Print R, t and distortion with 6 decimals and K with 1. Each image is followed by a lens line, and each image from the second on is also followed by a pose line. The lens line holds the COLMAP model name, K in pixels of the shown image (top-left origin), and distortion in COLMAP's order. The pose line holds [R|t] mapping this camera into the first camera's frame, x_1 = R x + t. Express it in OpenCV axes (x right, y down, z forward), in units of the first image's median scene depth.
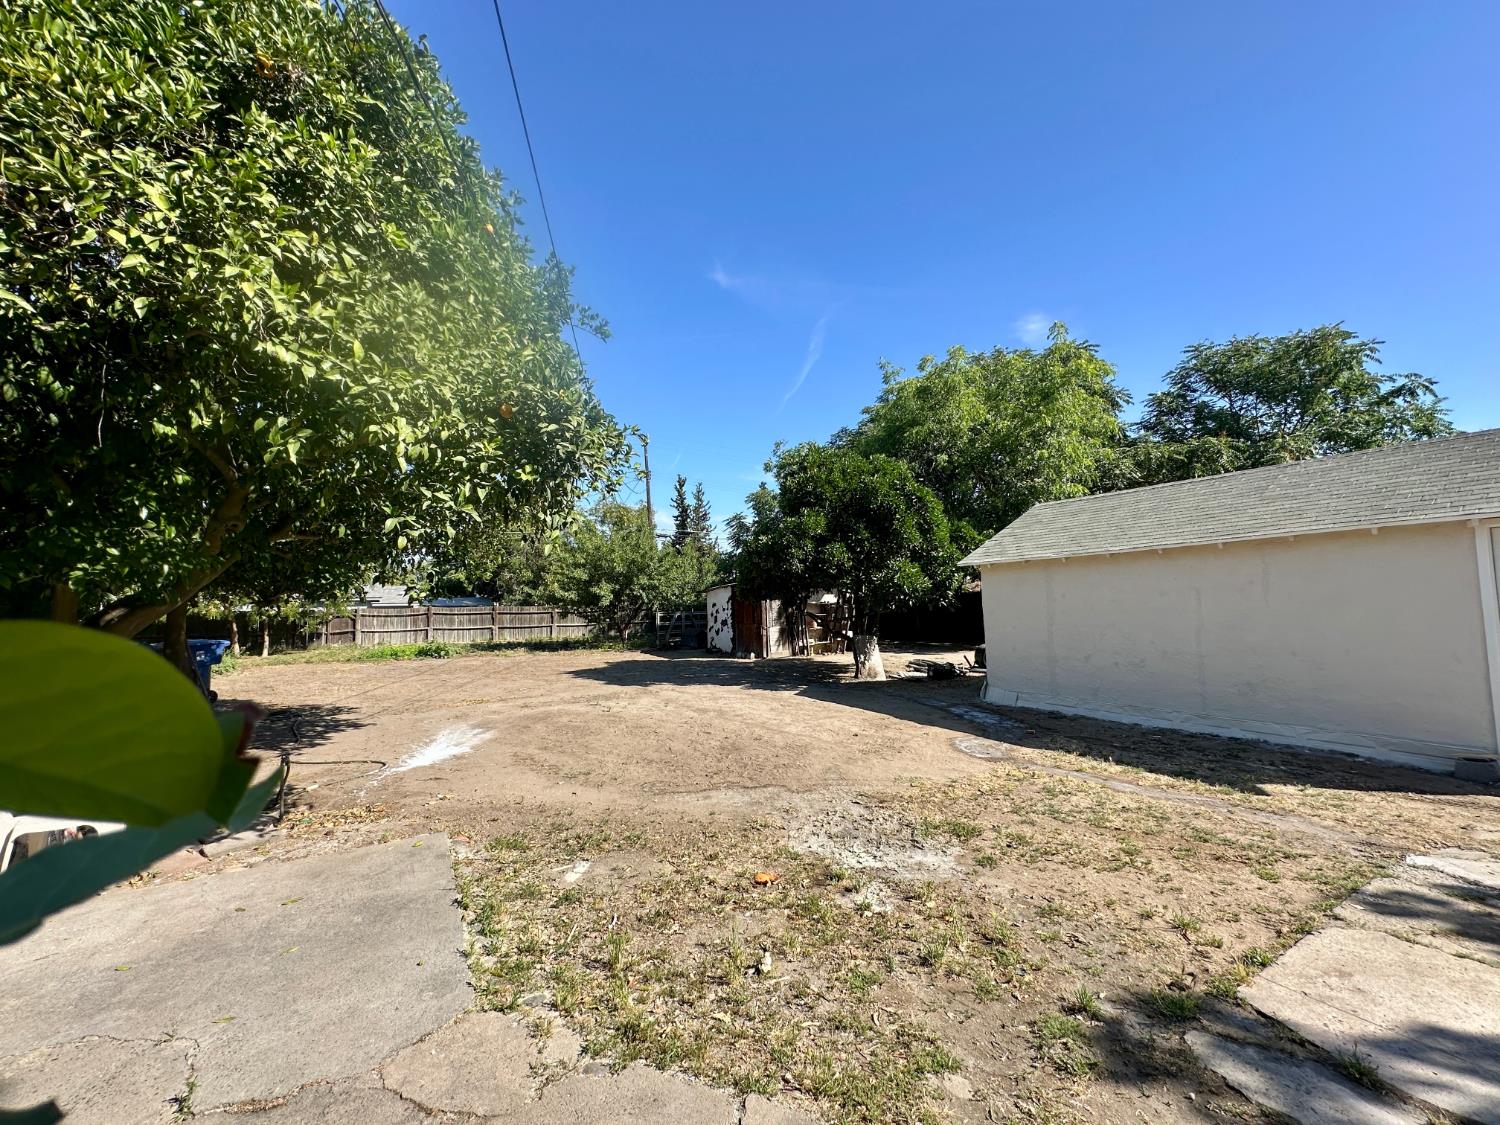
lens RADIAL K [[615.3, 0, 746.9], [0, 615.3, 558.2], [0, 0, 1]] dist [-0.001394, -0.000073]
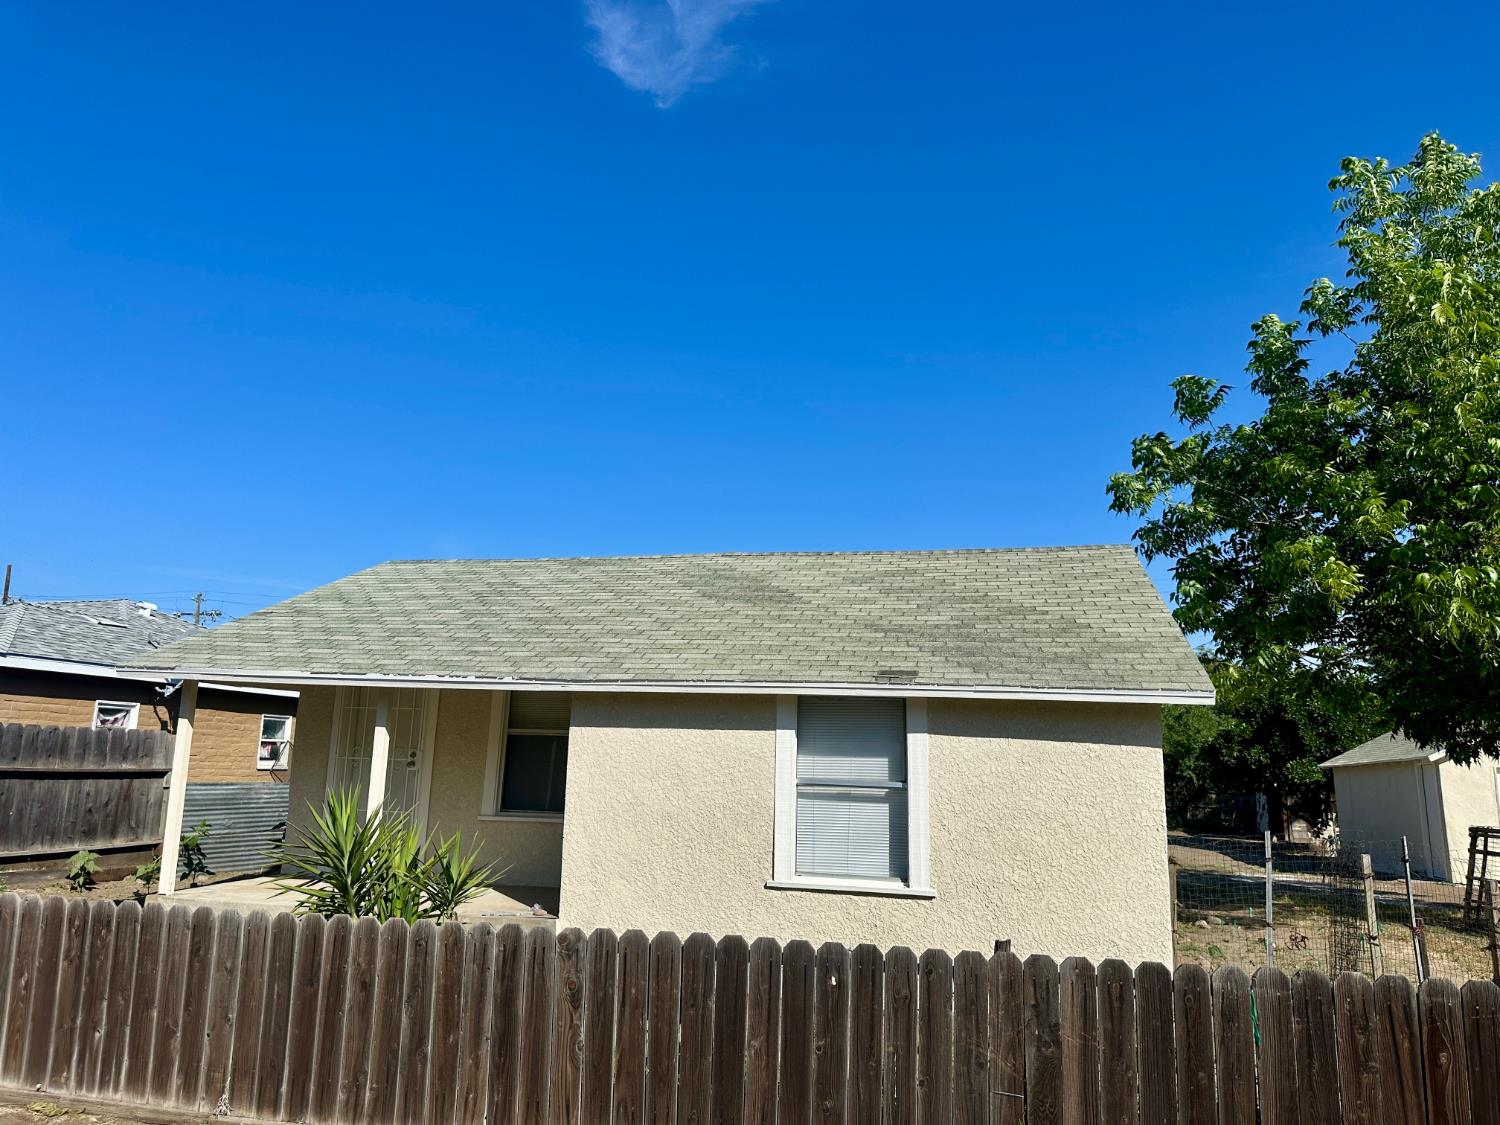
lens RADIAL K [[1060.7, 0, 746.3], [0, 1060.7, 566.0], [0, 0, 1]] dist [0.034208, -0.034994]
pose [[0.744949, -0.090042, -0.661017, 0.493793], [0.008476, 0.992047, -0.125582, -0.072441], [0.667067, 0.087949, 0.739788, -0.859405]]
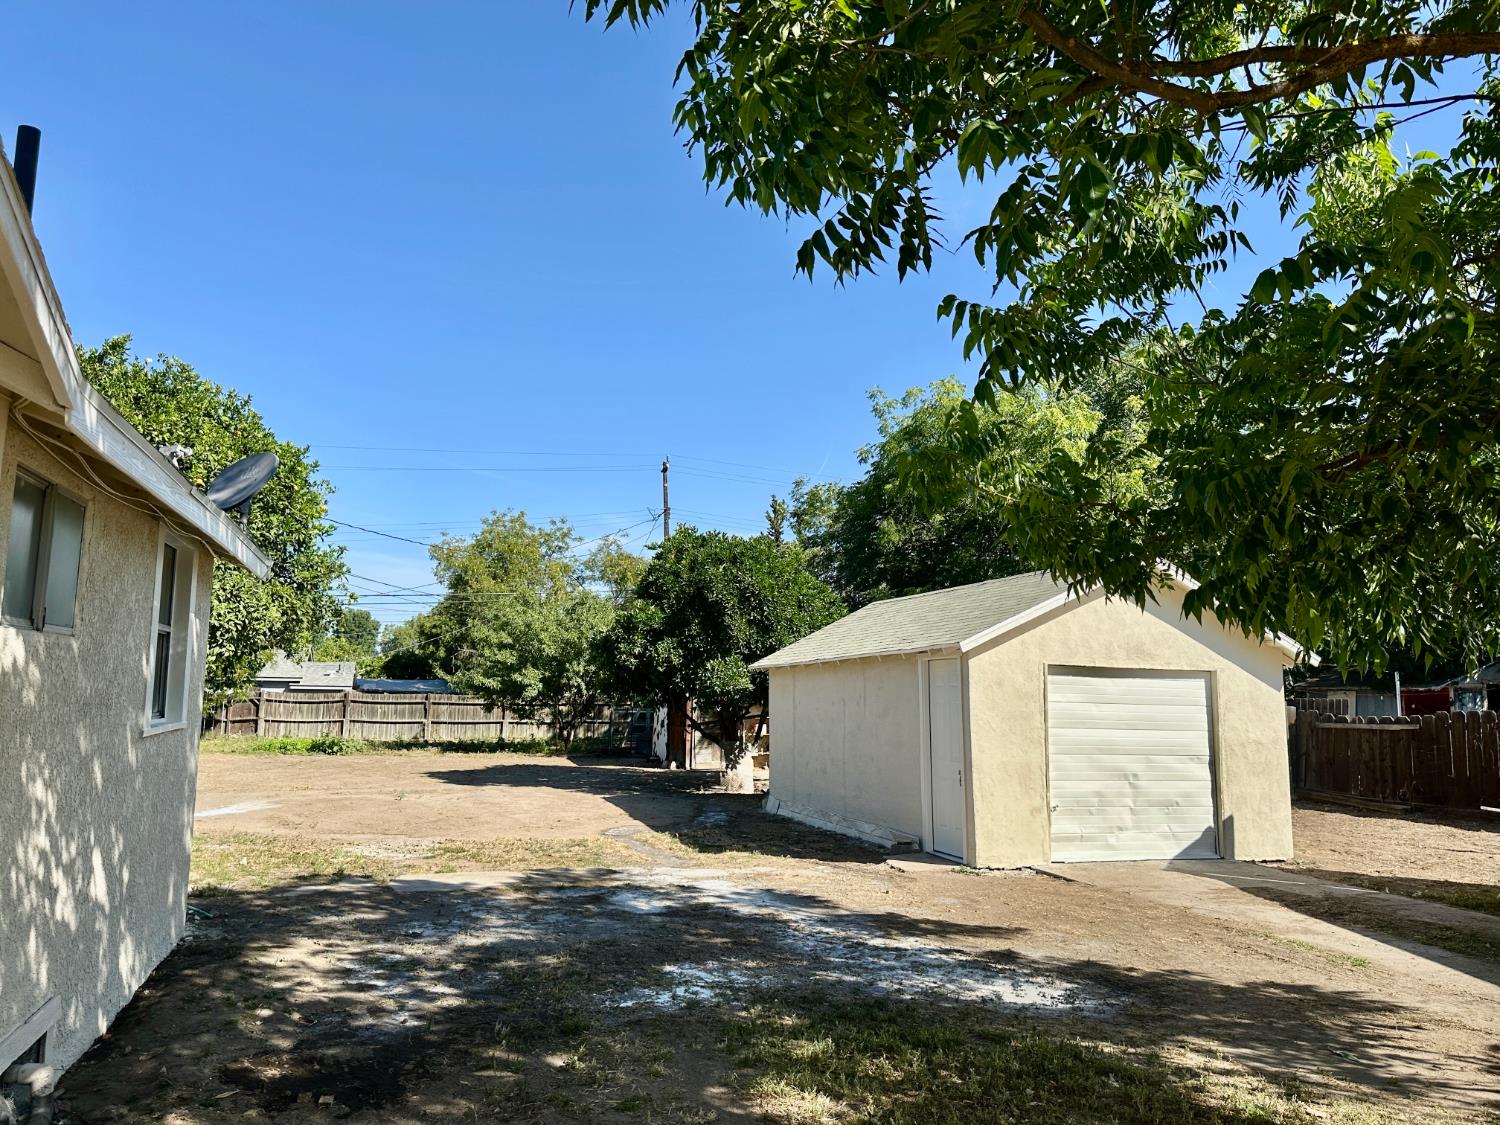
lens RADIAL K [[1060.7, 0, 756.6], [0, 1060.7, 565.6], [0, 0, 1]] dist [0.034208, -0.034994]
pose [[0.982043, 0.009689, -0.188409, 0.312395], [-0.019133, 0.998646, -0.048370, -0.032170], [0.187685, 0.051106, 0.980899, -0.304773]]
